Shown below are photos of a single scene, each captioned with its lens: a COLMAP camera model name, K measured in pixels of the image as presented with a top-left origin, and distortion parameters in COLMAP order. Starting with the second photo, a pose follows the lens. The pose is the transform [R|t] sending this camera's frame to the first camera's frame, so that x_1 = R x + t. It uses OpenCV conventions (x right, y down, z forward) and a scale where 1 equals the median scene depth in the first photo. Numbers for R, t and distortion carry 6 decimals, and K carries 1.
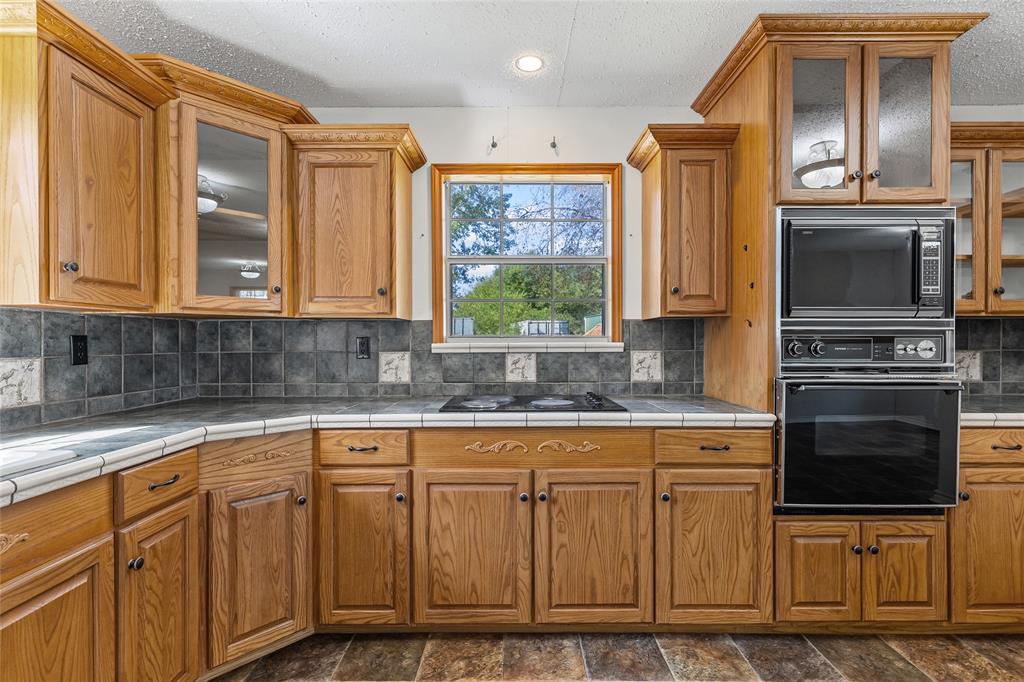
lens RADIAL K [[458.8, 0, 512.7], [0, 458.8, 350.9], [0, 0, 1]] dist [0.003101, 0.000500]
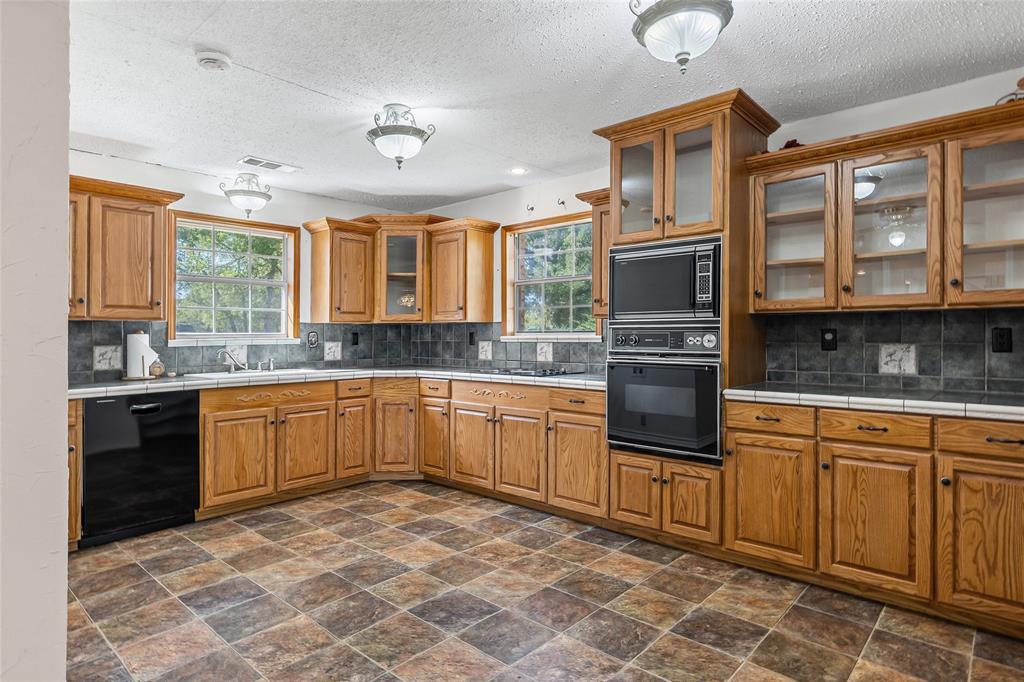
lens RADIAL K [[557.7, 0, 512.0], [0, 557.7, 341.0], [0, 0, 1]] dist [-0.001031, -0.000185]
pose [[0.745521, 0.006073, -0.666454, 1.565062], [-0.009701, 0.999951, -0.001740, 0.005406], [0.666411, 0.007762, 0.745544, -0.604925]]
